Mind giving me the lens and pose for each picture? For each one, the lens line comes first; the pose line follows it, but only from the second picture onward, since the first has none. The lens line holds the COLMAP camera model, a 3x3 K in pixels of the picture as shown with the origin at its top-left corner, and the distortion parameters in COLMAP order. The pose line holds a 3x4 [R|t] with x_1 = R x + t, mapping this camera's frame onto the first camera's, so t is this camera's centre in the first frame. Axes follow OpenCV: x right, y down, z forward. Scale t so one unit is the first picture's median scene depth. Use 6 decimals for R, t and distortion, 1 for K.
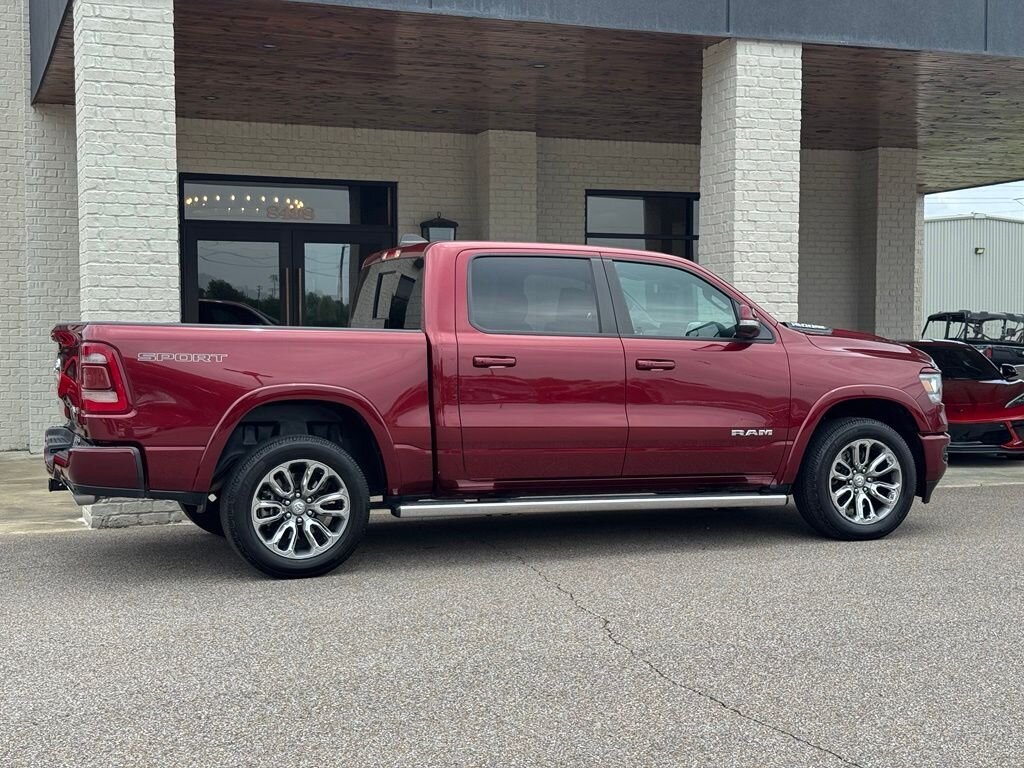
lens RADIAL K [[1420.2, 0, 512.8], [0, 1420.2, 381.5], [0, 0, 1]] dist [0.195828, -0.419225]
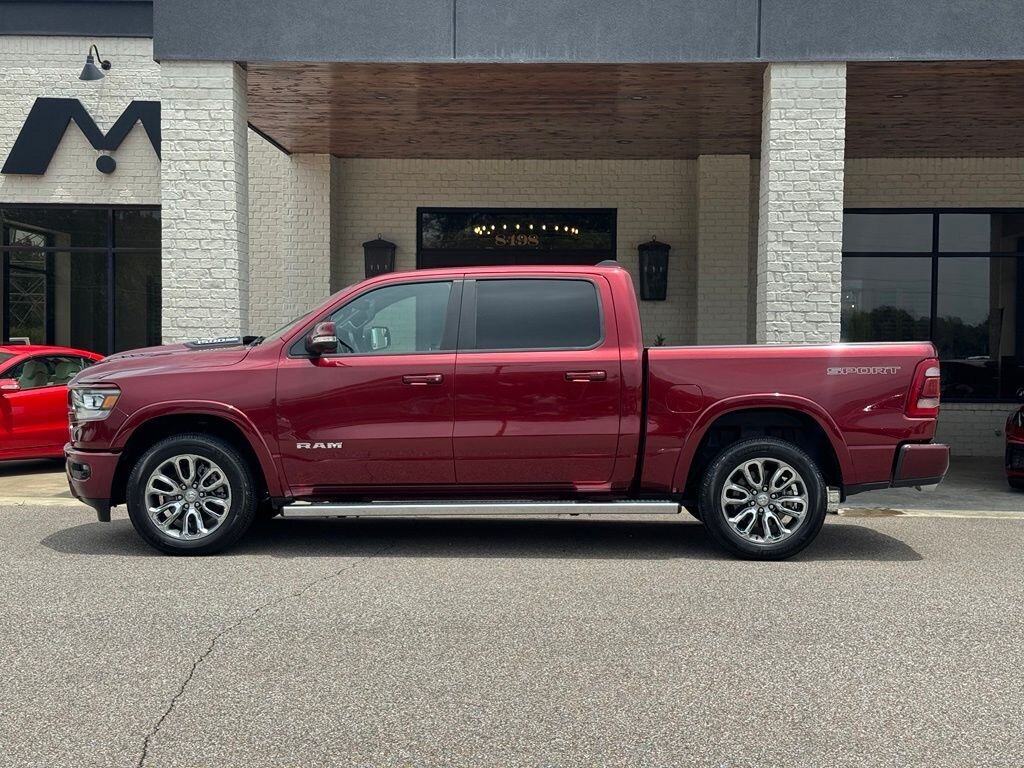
lens RADIAL K [[1420.2, 0, 512.8], [0, 1420.2, 381.5], [0, 0, 1]] dist [0.195828, -0.419225]
pose [[0.918291, 0.019331, -0.395433, 0.418877], [-0.024962, 0.999647, -0.009099, 0.000605], [0.395118, 0.018227, 0.918450, -0.001528]]
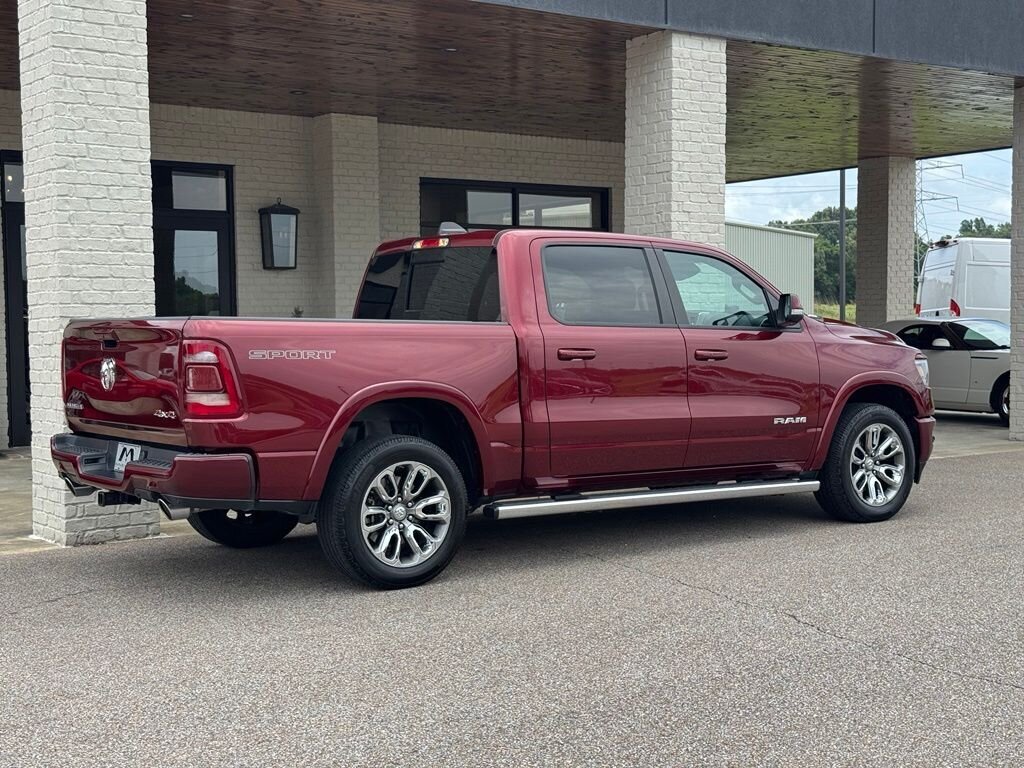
lens RADIAL K [[1421.4, 0, 509.0], [0, 1421.4, 379.9], [0, 0, 1]] dist [0.199285, -0.428990]
pose [[0.967639, -0.018986, 0.251624, -0.227150], [0.017438, 0.999813, 0.008381, -0.004065], [-0.251736, -0.003722, 0.967789, 0.054293]]
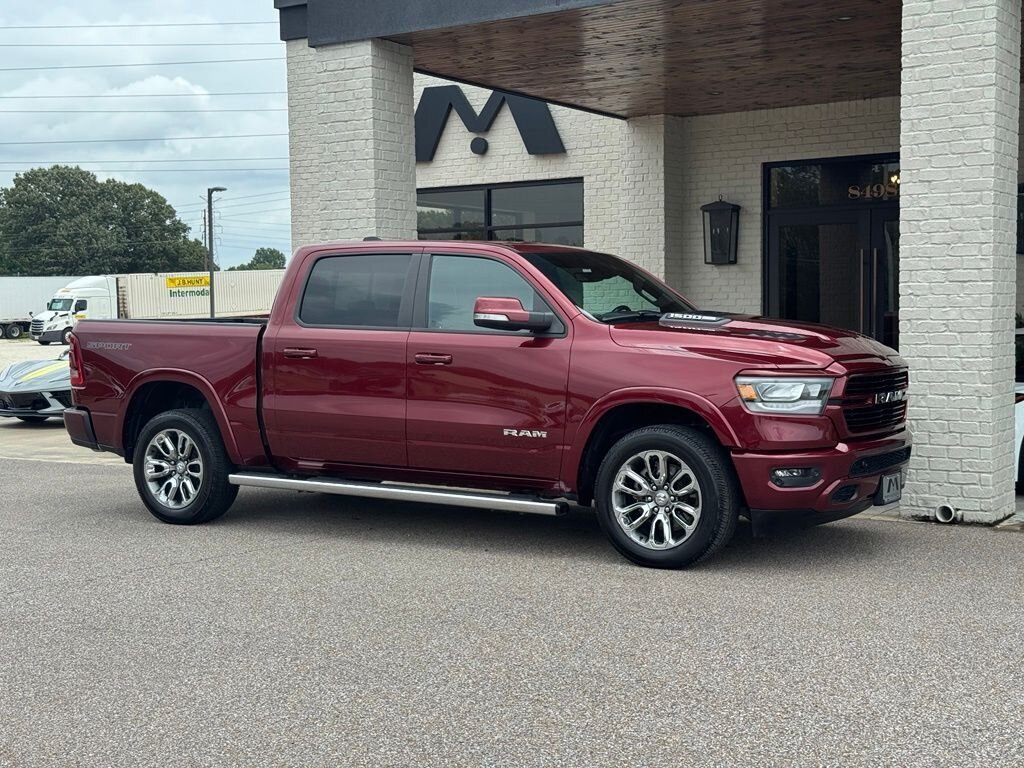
lens RADIAL K [[1420.2, 0, 512.8], [0, 1420.2, 381.5], [0, 0, 1]] dist [0.195828, -0.419225]
pose [[0.588236, 0.033958, -0.807976, 0.740165], [-0.018785, 0.999422, 0.028329, -0.019845], [0.808471, -0.001487, 0.588534, 0.360529]]
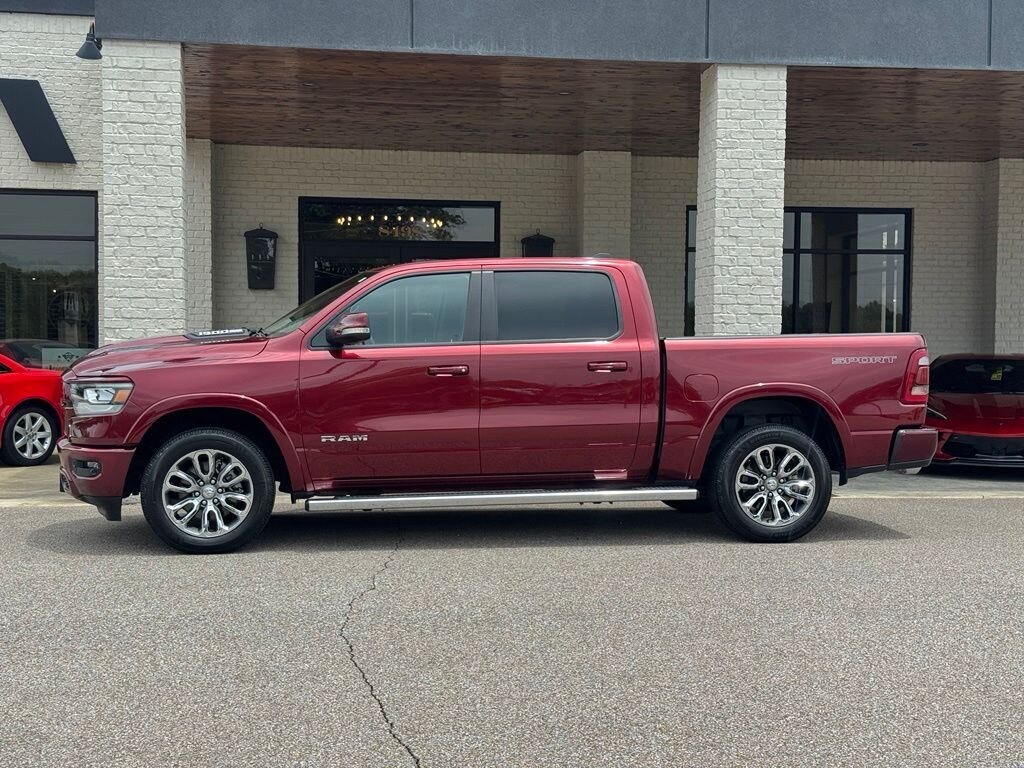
lens RADIAL K [[1418.4, 0, 515.0], [0, 1418.4, 381.0], [0, 0, 1]] dist [0.197898, -0.426162]
pose [[0.974804, 0.015037, -0.222555, 0.263682], [-0.017271, 0.999818, -0.008095, 0.005265], [0.222393, 0.011735, 0.974887, -0.057921]]
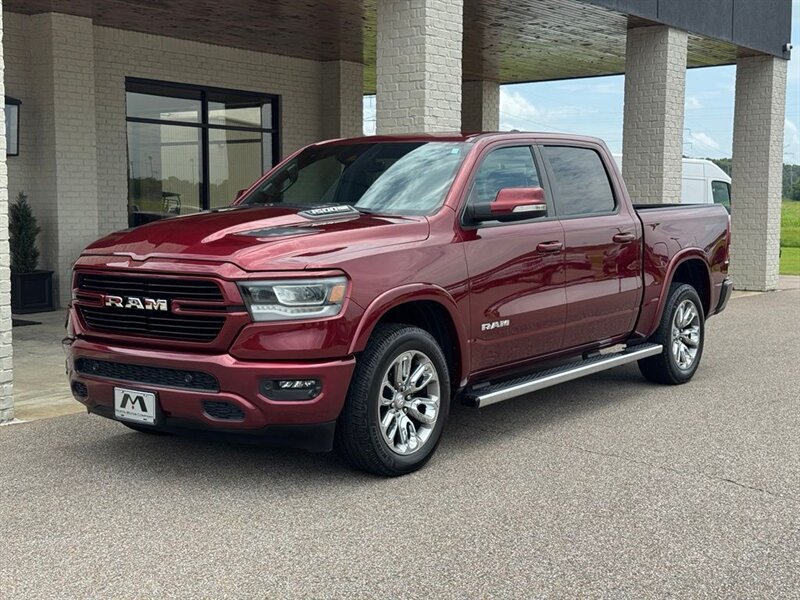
lens RADIAL K [[1108.1, 0, 402.3], [0, 1108.1, 297.7], [0, 0, 1]] dist [0.197898, -0.426162]
pose [[0.852835, -0.039822, 0.520660, -0.363141], [0.014670, 0.998521, 0.052342, -0.012646], [-0.521975, -0.037001, 0.852158, 0.244959]]
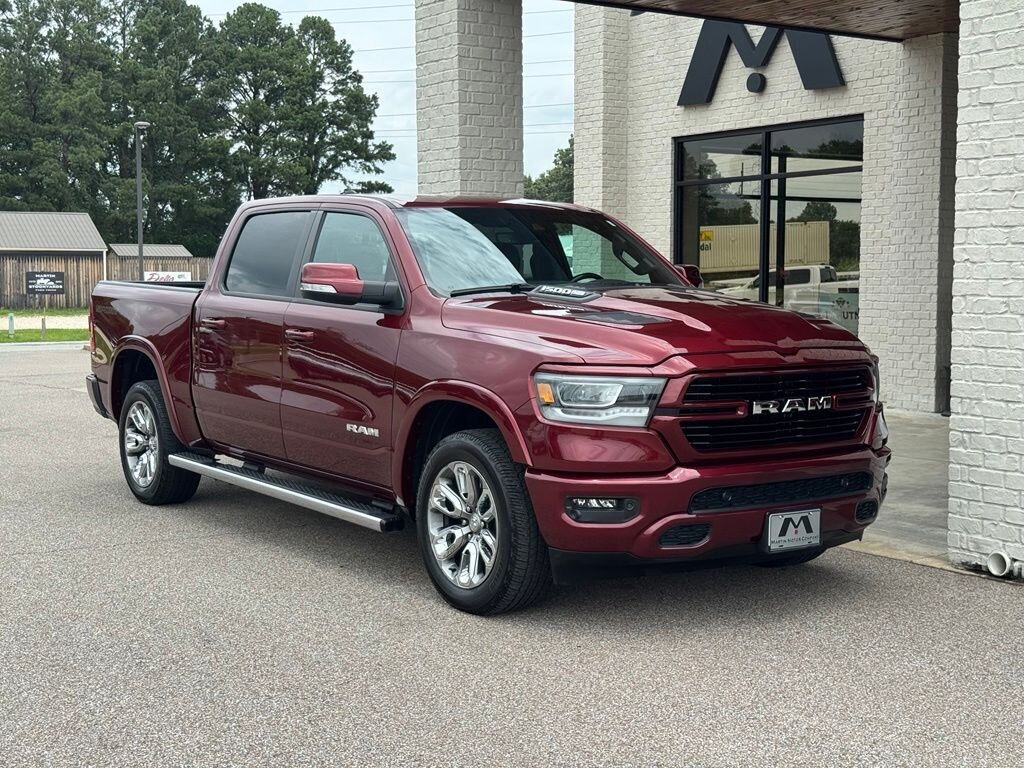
lens RADIAL K [[1421.4, 0, 509.0], [0, 1421.4, 379.9], [0, 0, 1]] dist [0.199285, -0.428990]
pose [[0.240083, 0.074970, -0.967853, 0.749209], [-0.031949, 0.997084, 0.069309, -0.037817], [0.970226, 0.014282, 0.241778, 0.721139]]
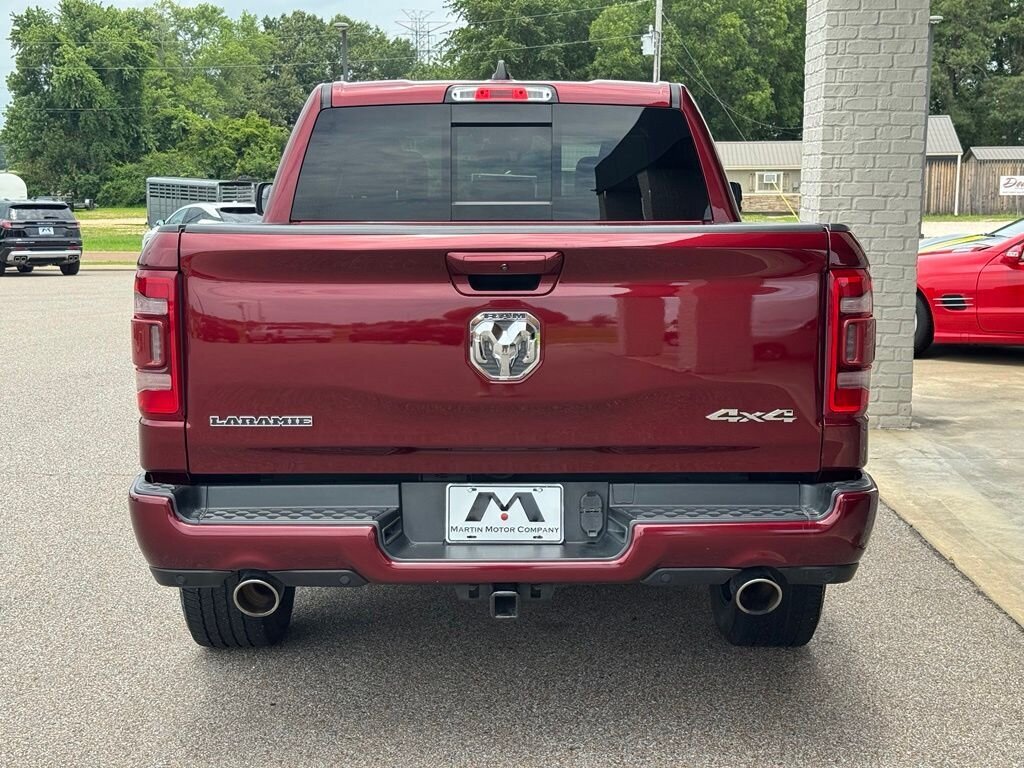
lens RADIAL K [[1415.7, 0, 513.2], [0, 1415.7, 383.3], [0, 0, 1]] dist [0.210828, -0.503384]
pose [[-0.357955, 0.135496, -0.923855, 0.584446], [-0.029995, 0.987236, 0.156413, -0.054039], [0.933257, 0.083700, -0.349322, 1.053896]]
